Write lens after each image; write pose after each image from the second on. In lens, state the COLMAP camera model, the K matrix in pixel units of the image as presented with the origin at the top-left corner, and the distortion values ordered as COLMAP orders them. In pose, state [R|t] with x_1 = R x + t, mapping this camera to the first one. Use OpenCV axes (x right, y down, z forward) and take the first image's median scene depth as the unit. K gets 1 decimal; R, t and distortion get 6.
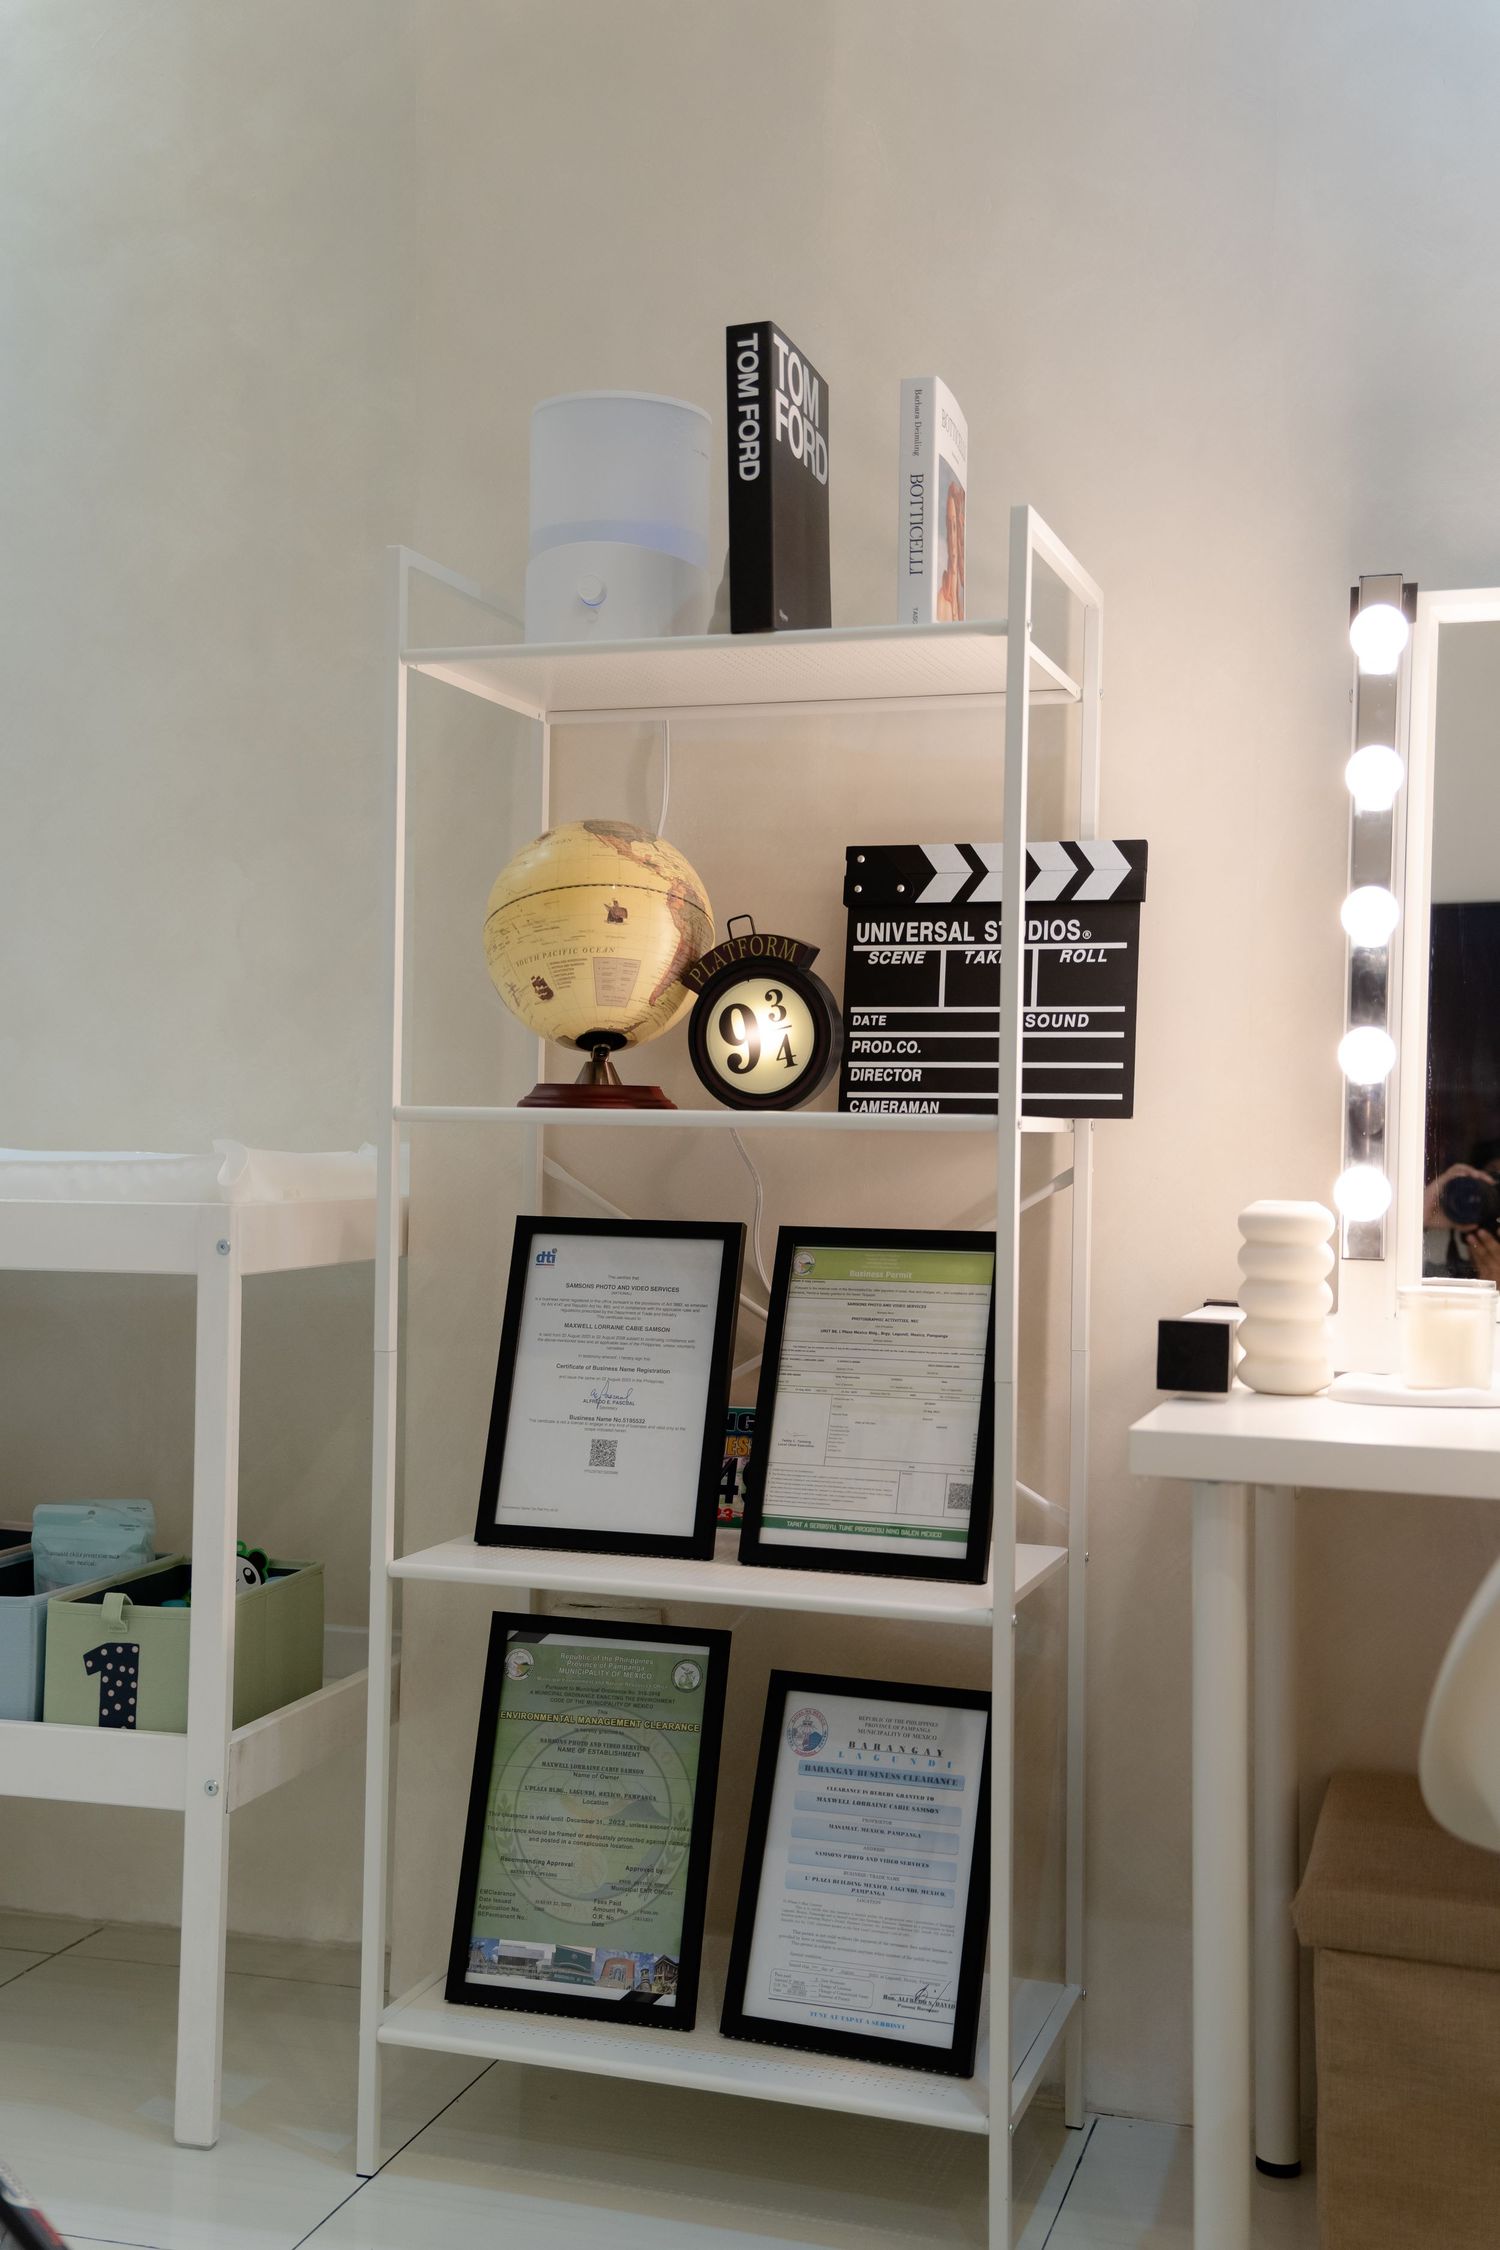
lens RADIAL K [[2376.0, 0, 750.0], [0, 2376.0, 1125.0], [0, 0, 1]] dist [0.120296, -0.001092]
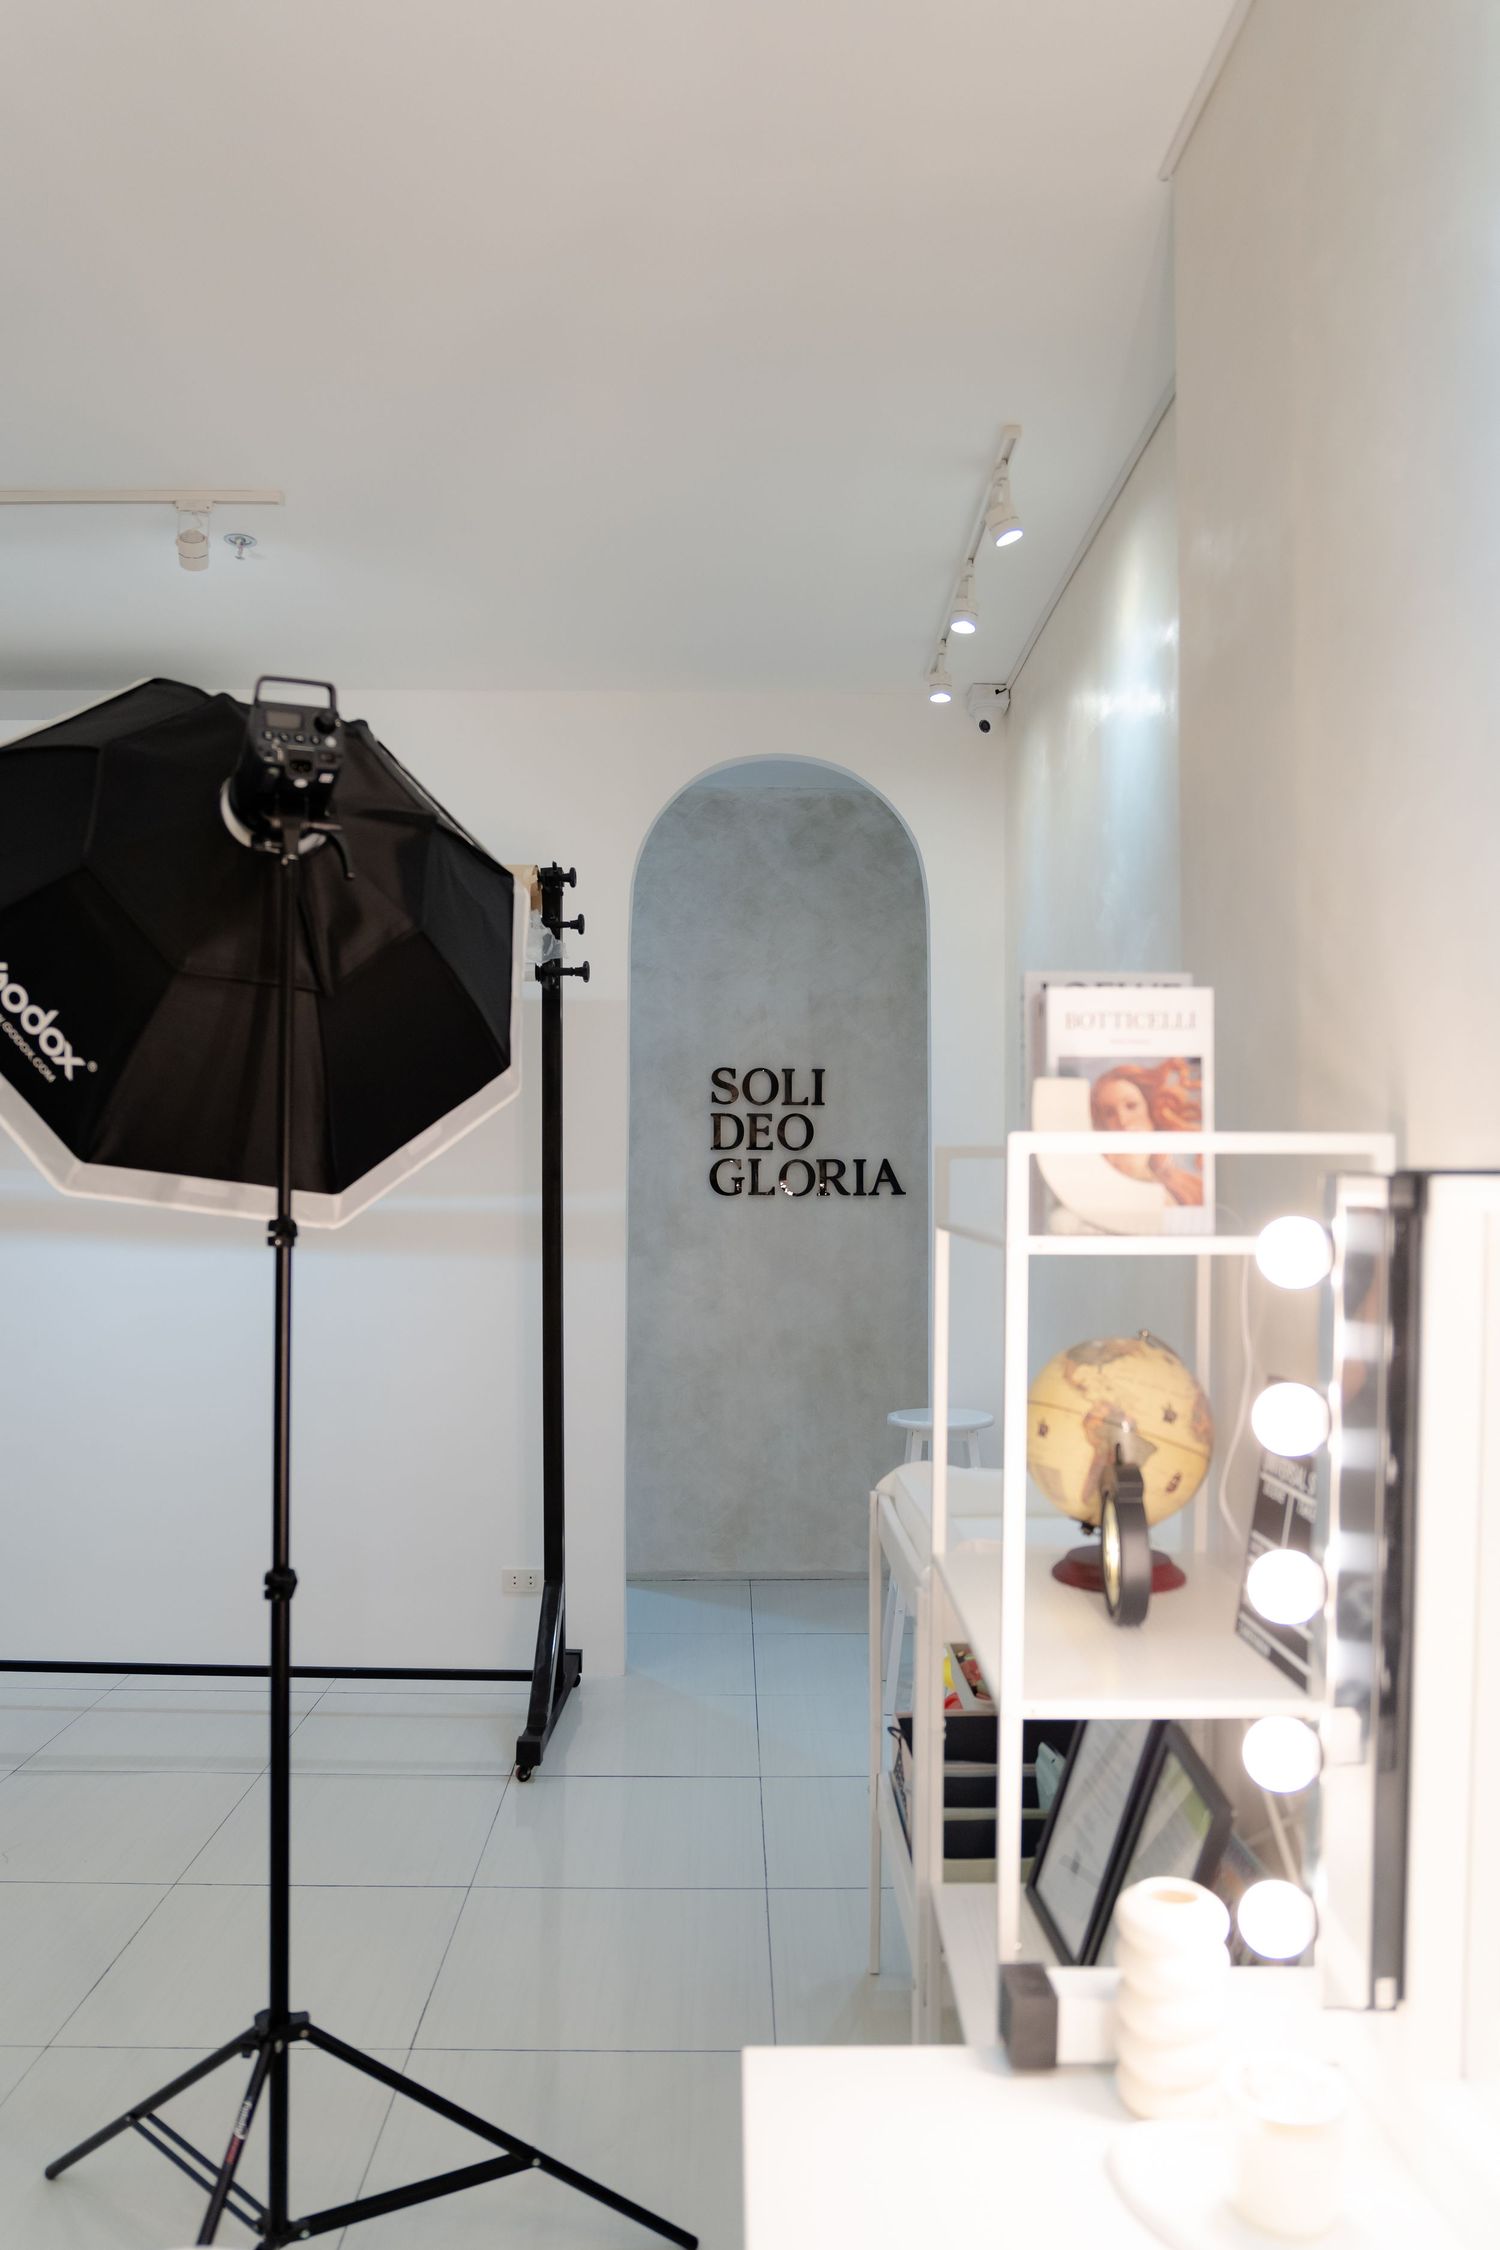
lens RADIAL K [[1594.4, 0, 750.0], [0, 1594.4, 1125.0], [0, 0, 1]] dist [-0.086902, 0.061572]
pose [[0.319800, -0.044112, -0.946458, 0.663429], [-0.002508, 0.998873, -0.047402, -0.203062], [0.947482, 0.017533, 0.319329, 0.586411]]
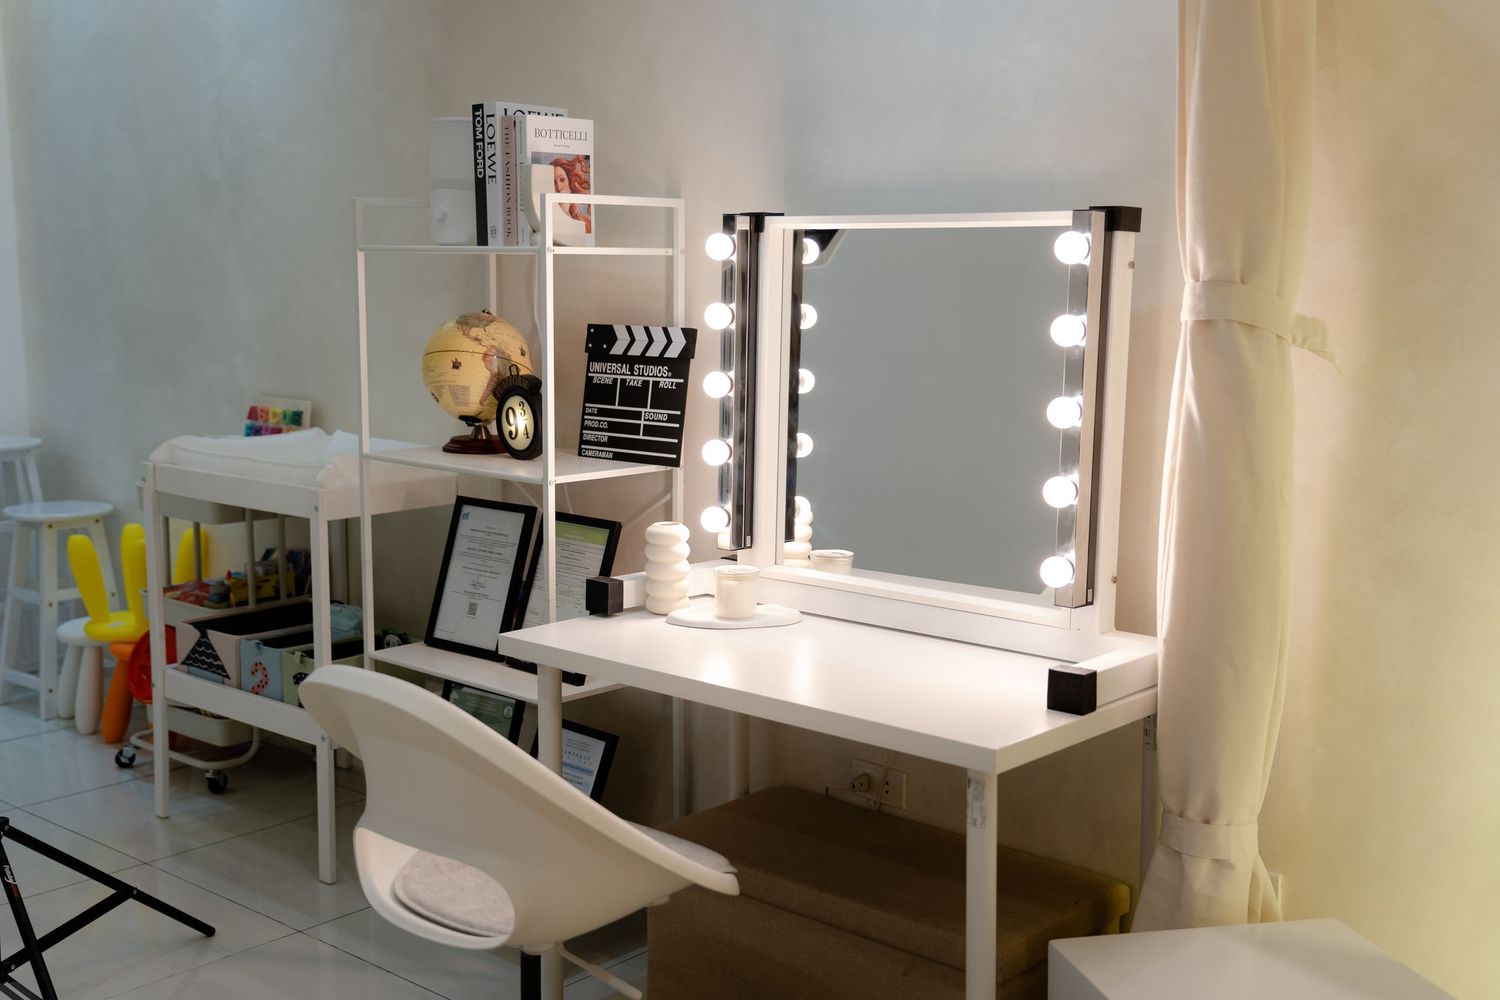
lens RADIAL K [[1671.4, 0, 750.0], [0, 1671.4, 500.0], [0, 0, 1]] dist [0.146509, 0.003154]
pose [[0.913122, 0.045809, -0.405105, 0.796283], [0.008776, 0.991228, 0.131868, -0.163289], [0.407593, -0.123967, 0.904710, -0.278132]]
